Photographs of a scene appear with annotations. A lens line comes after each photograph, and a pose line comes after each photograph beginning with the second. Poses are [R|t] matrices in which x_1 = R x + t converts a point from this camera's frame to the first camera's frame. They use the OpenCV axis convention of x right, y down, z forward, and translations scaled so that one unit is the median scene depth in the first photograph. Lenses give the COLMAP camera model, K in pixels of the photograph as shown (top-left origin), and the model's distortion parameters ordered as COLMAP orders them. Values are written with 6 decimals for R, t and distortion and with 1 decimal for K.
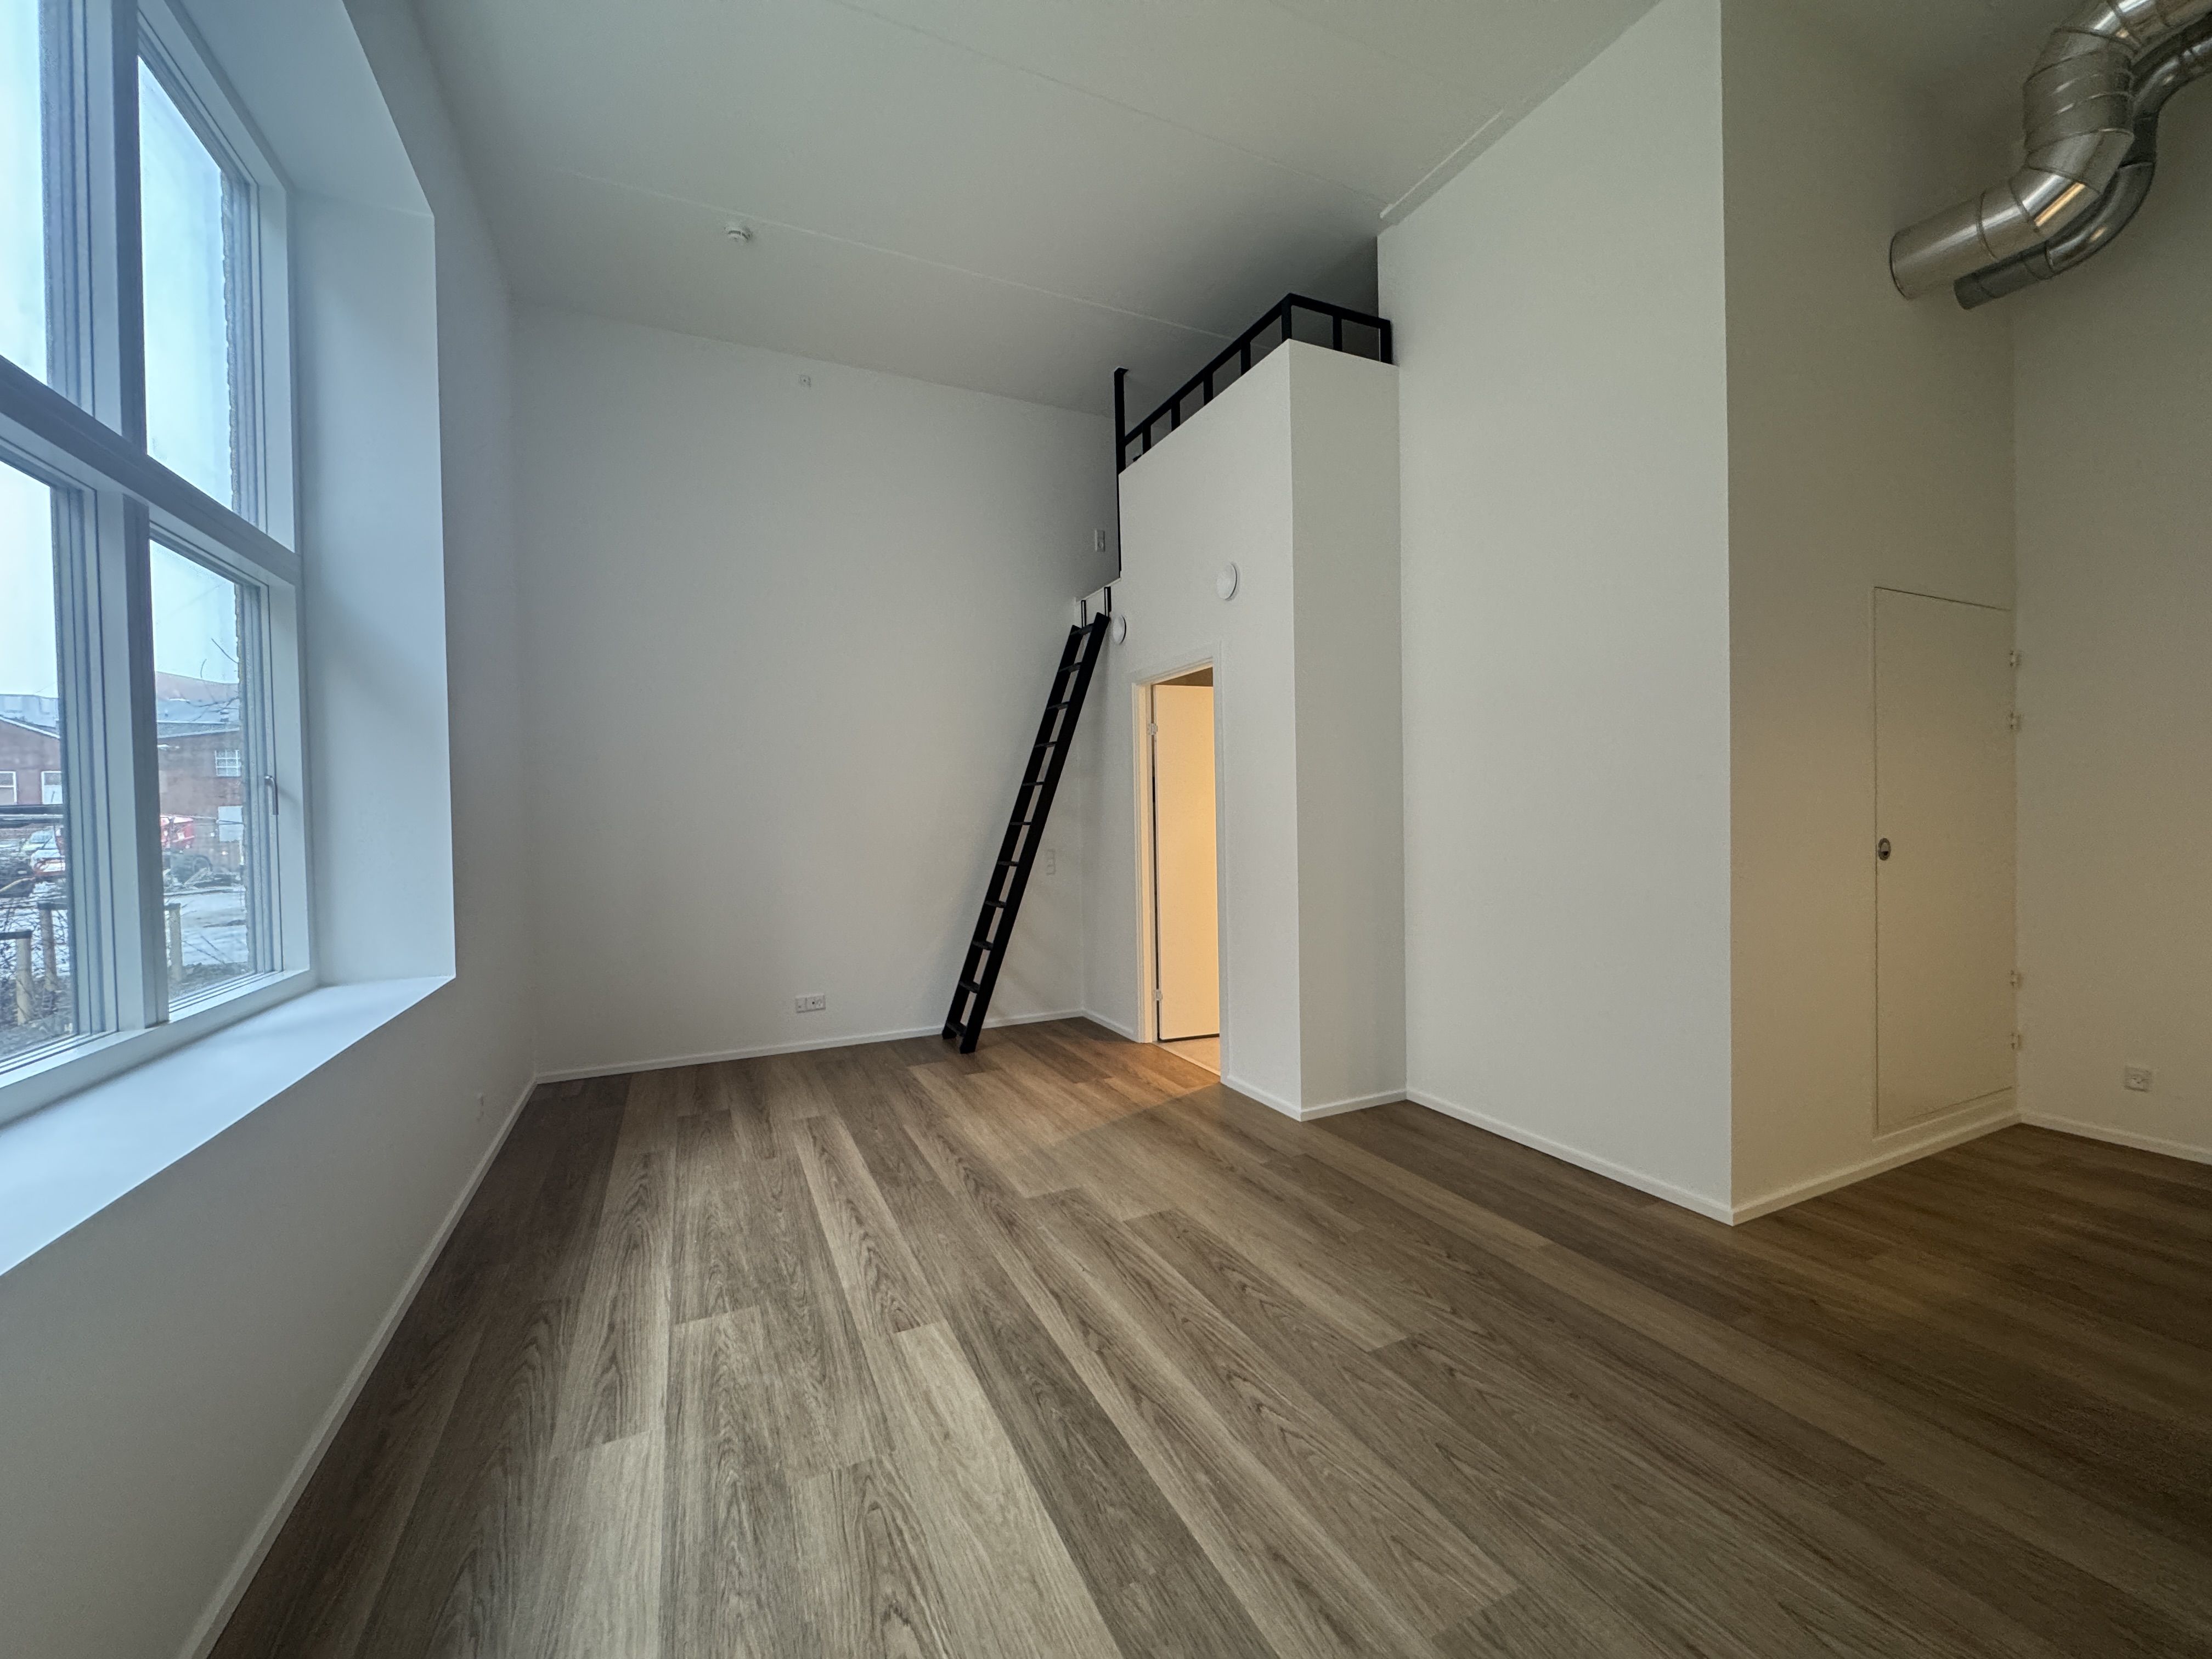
lens RADIAL K [[881.8, 0, 1107.4], [0, 881.8, 827.4], [0, 0, 1]] dist [-0.001948, 0.000000]
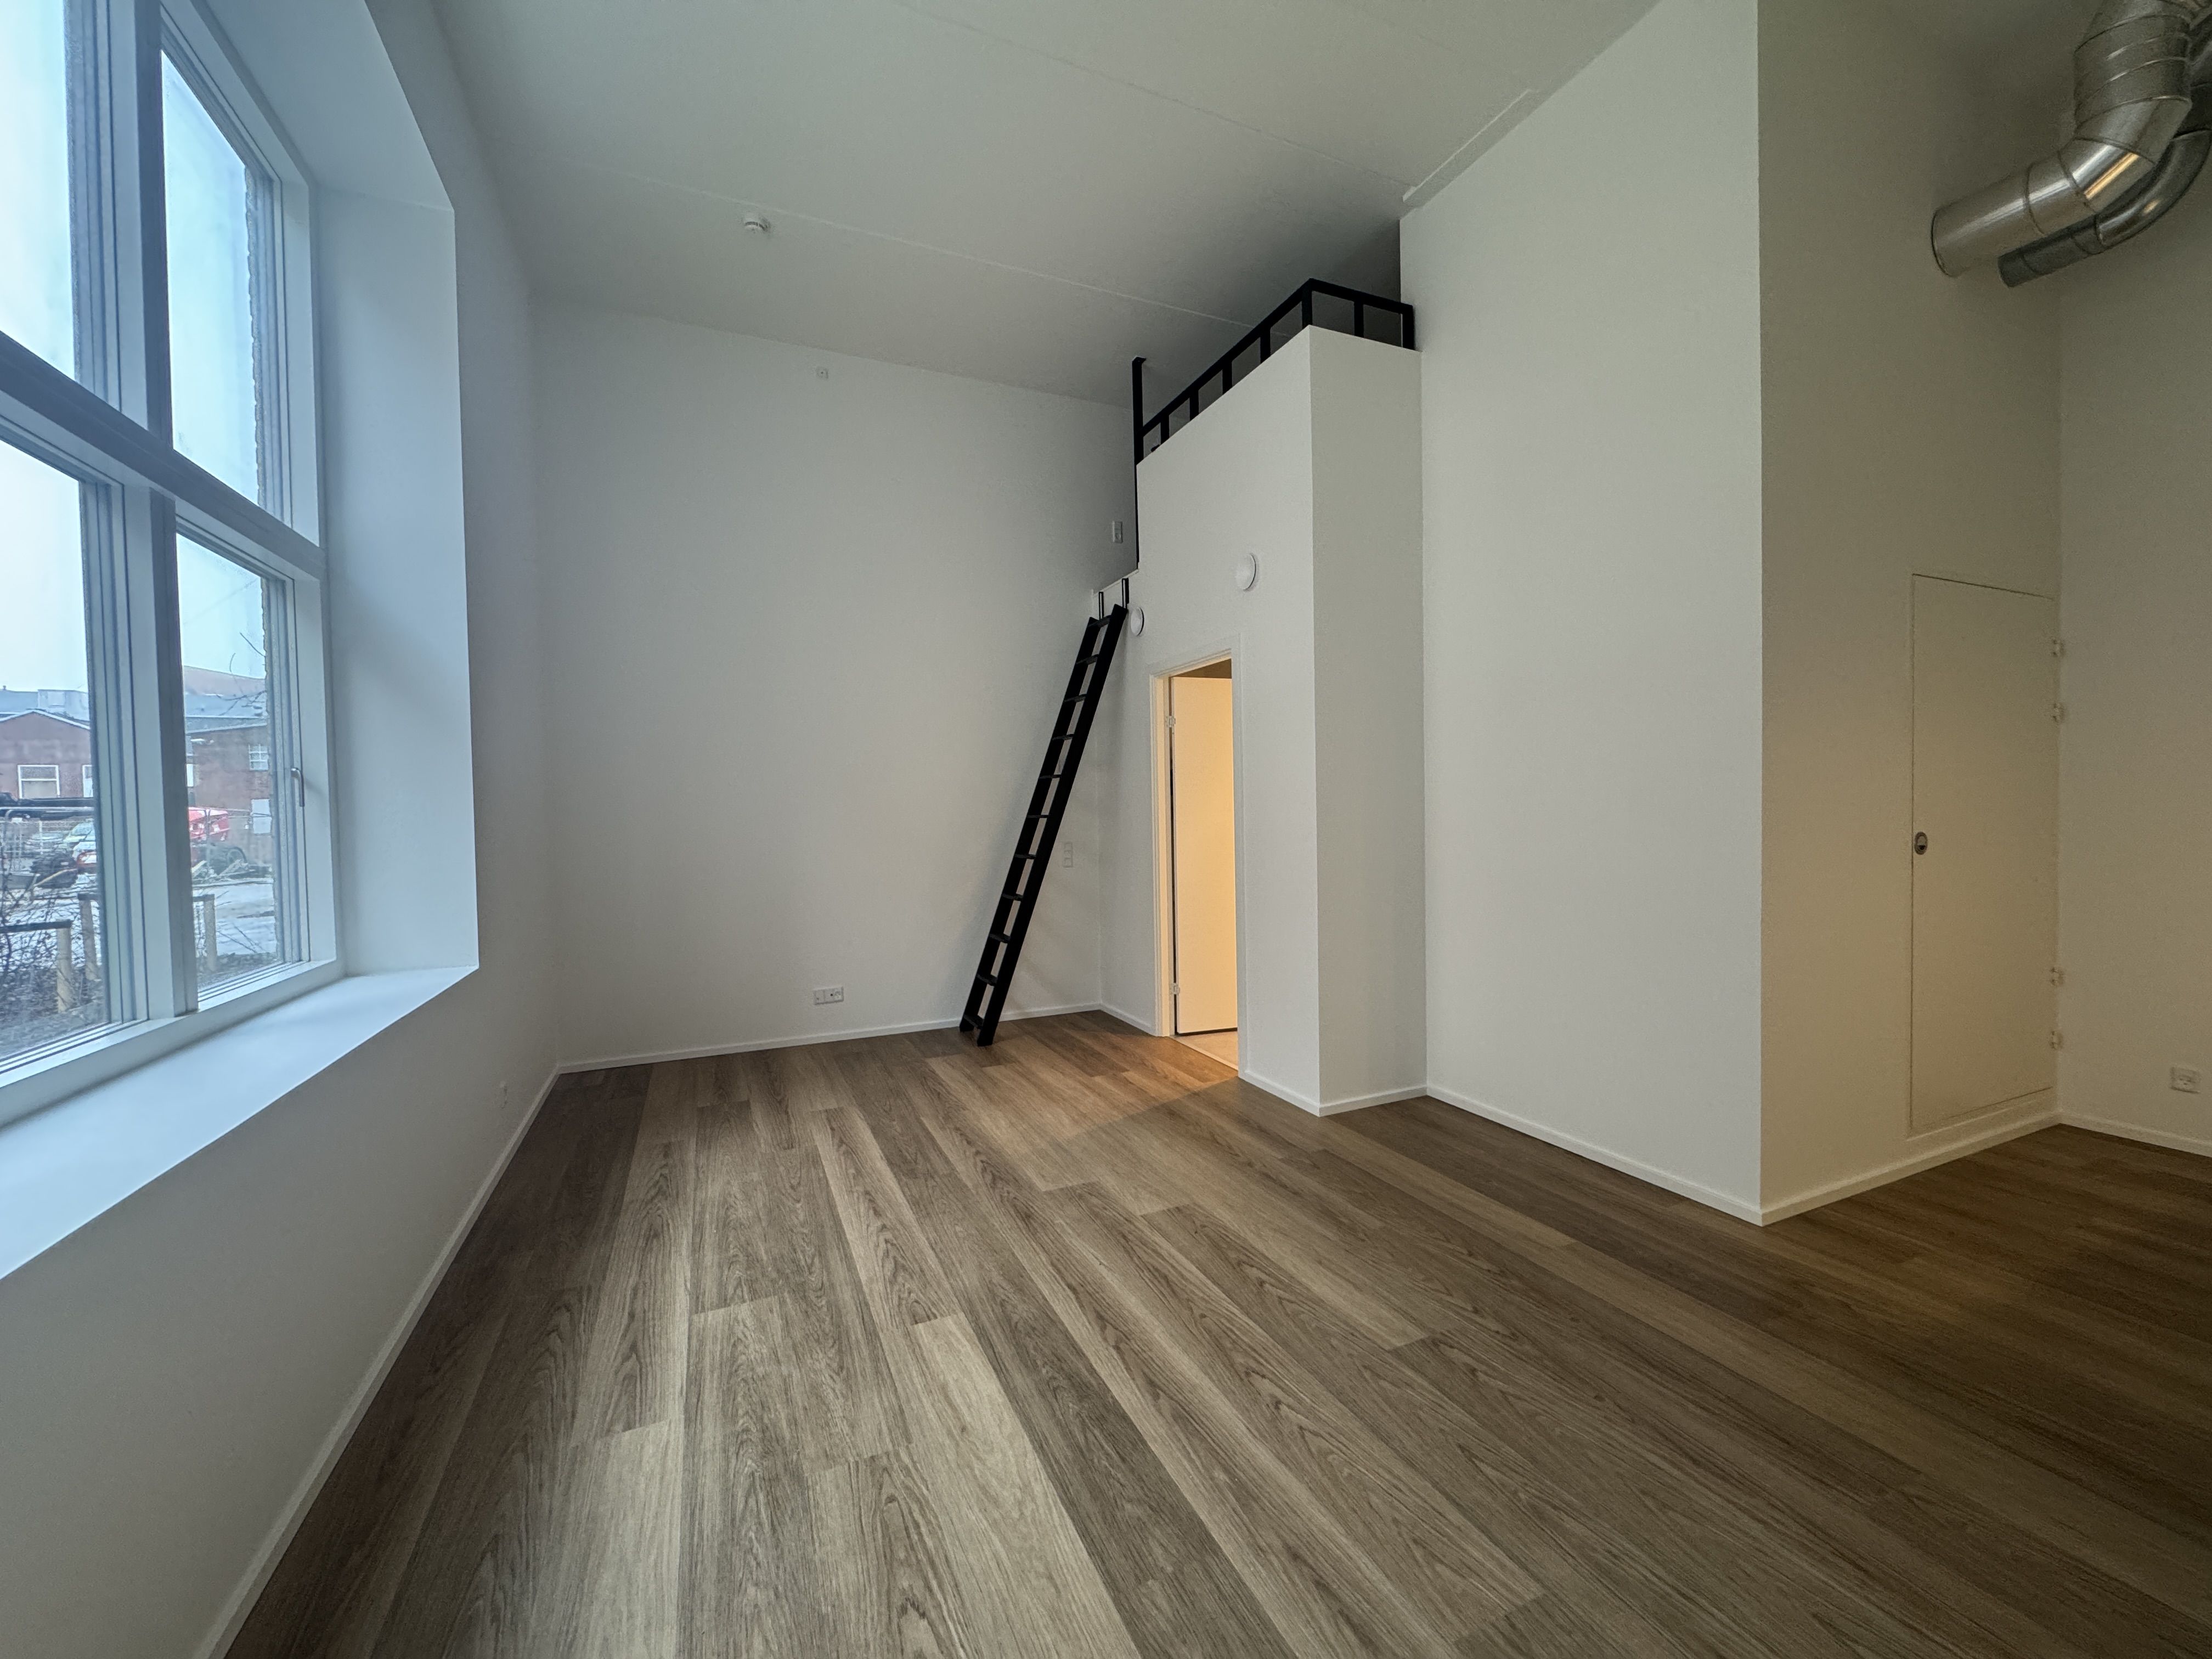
lens RADIAL K [[881.8, 0, 1107.4], [0, 881.8, 827.4], [0, 0, 1]] dist [-0.001948, 0.000000]
pose [[0.999810, 0.001133, -0.019464, -0.000686], [-0.000990, 0.999972, 0.007400, 0.001229], [0.019471, -0.007380, 0.999783, 0.007953]]
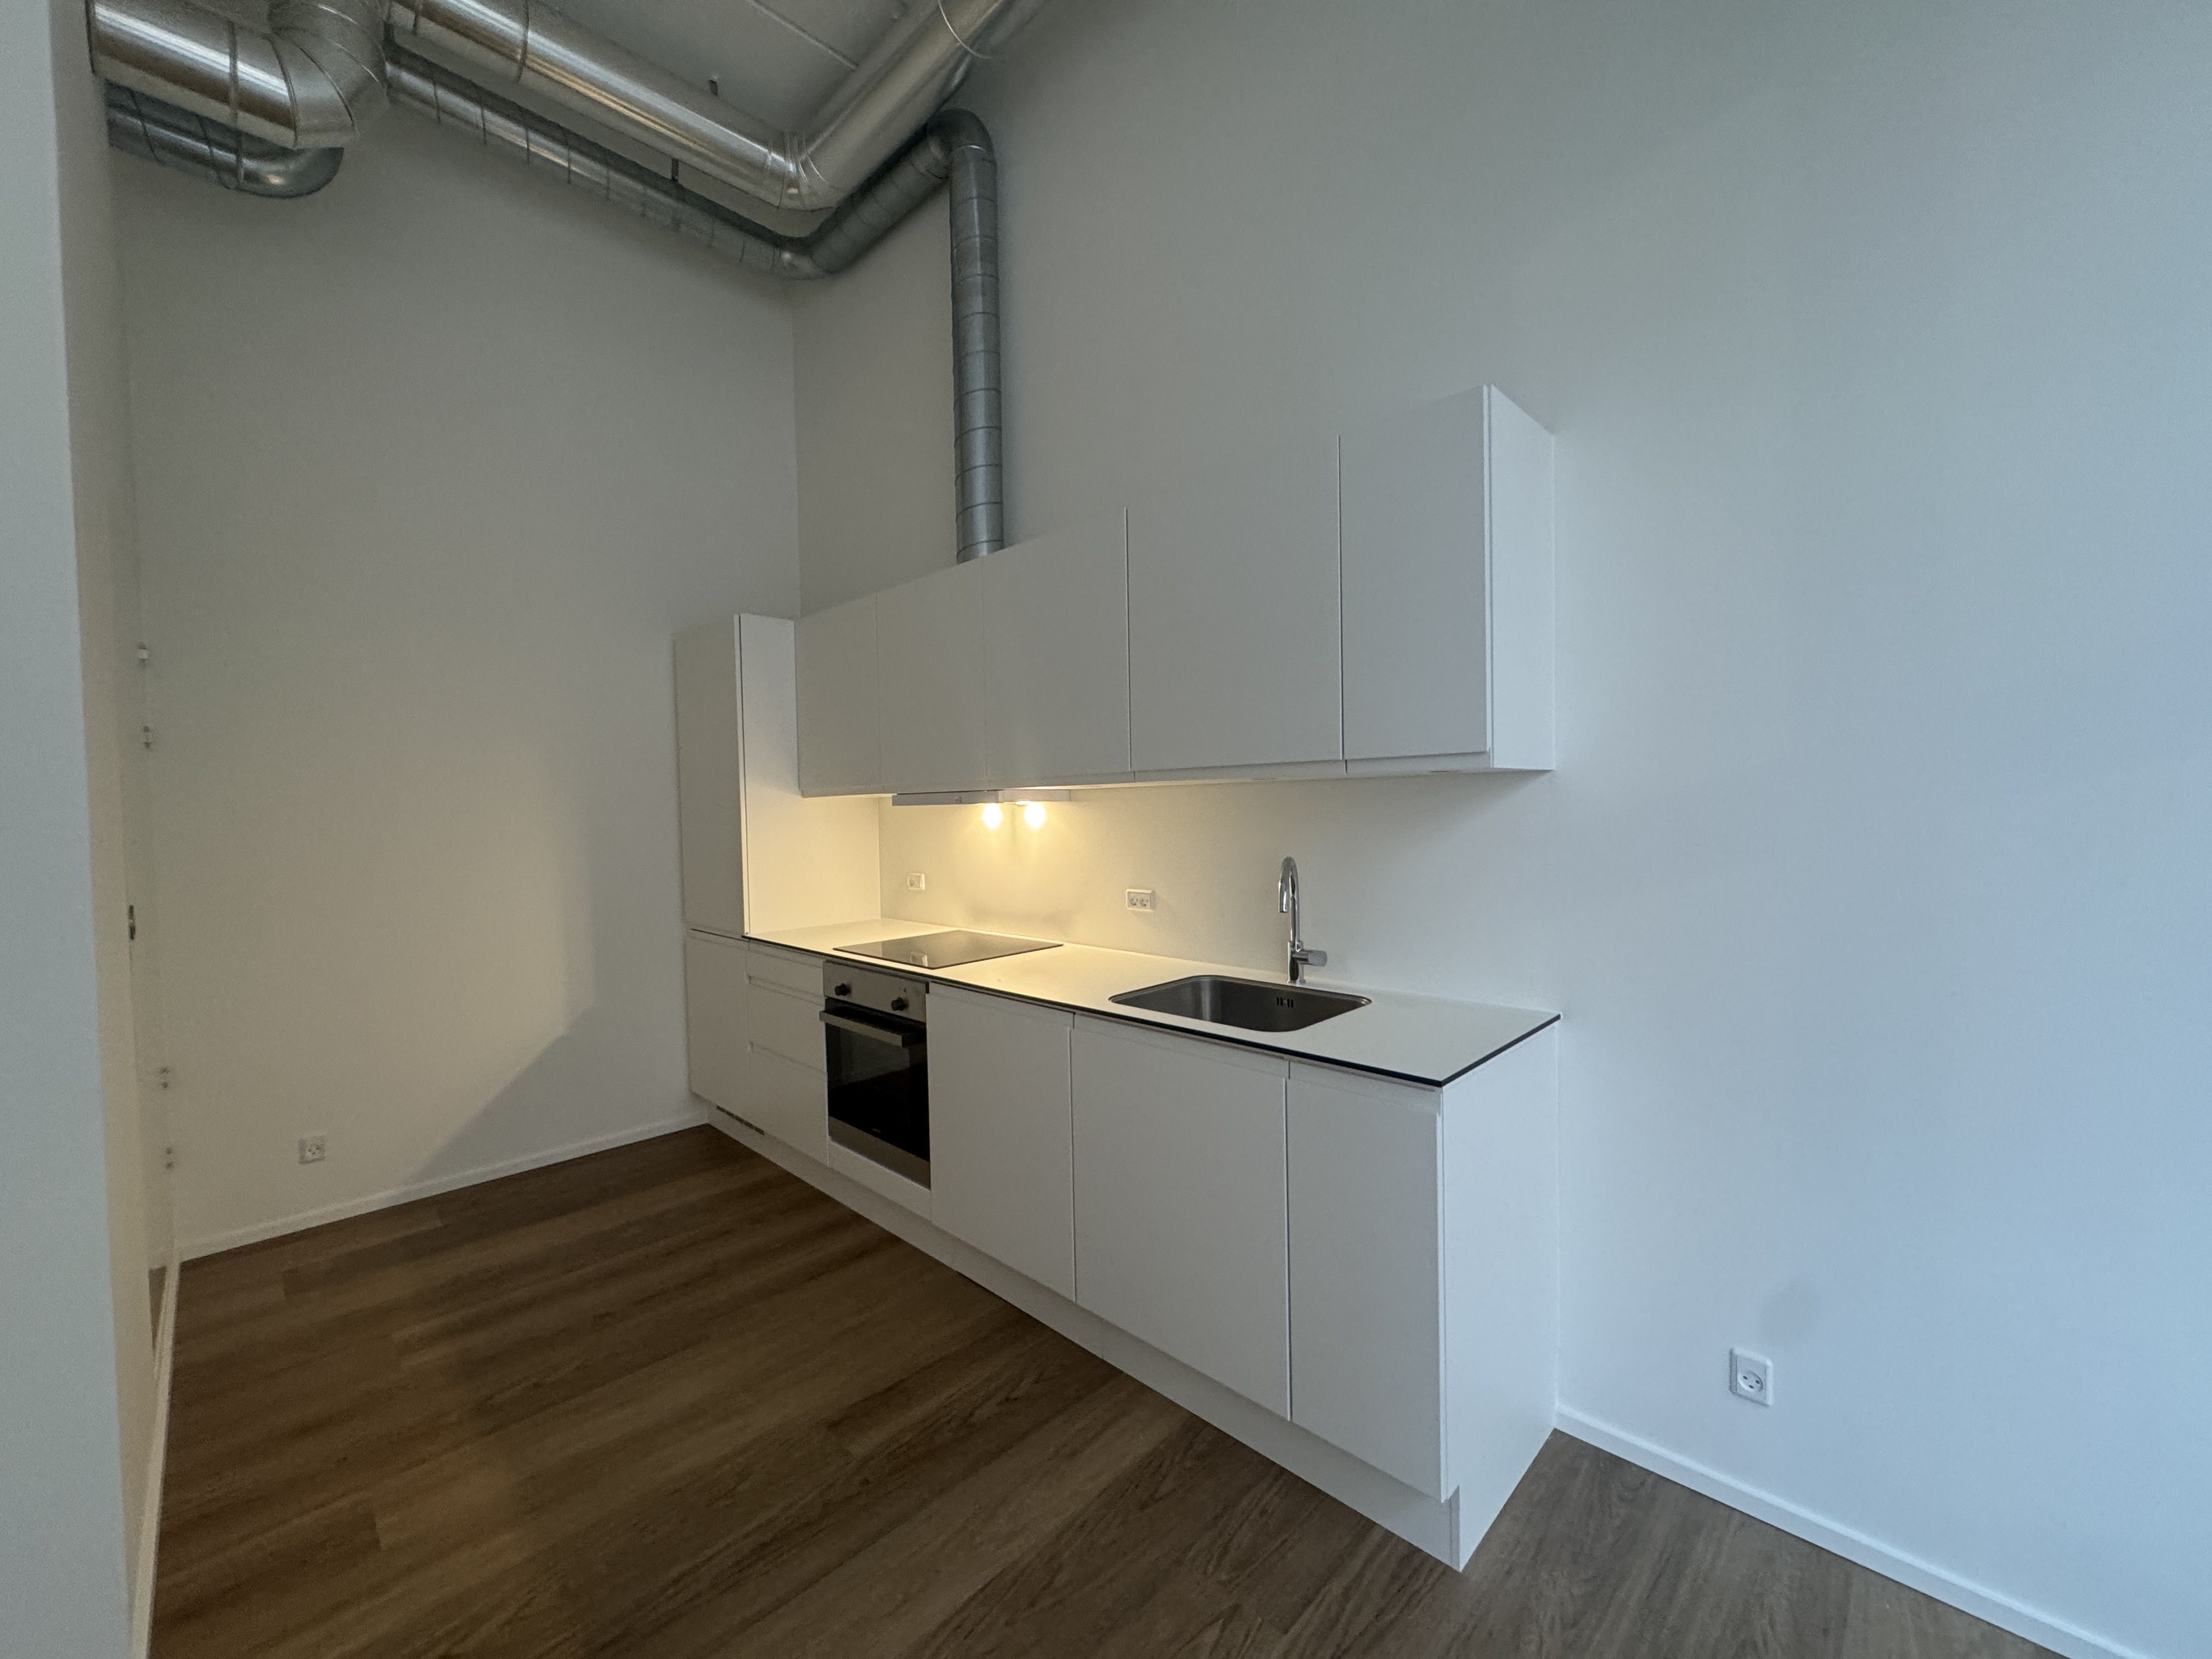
lens RADIAL K [[881.8, 0, 1107.4], [0, 881.8, 827.4], [0, 0, 1]] dist [-0.001948, 0.000000]
pose [[-0.341861, 0.000608, 0.939750, 0.058807], [0.041189, 0.999048, 0.014337, -0.030989], [-0.938847, 0.043609, -0.341561, 0.693872]]
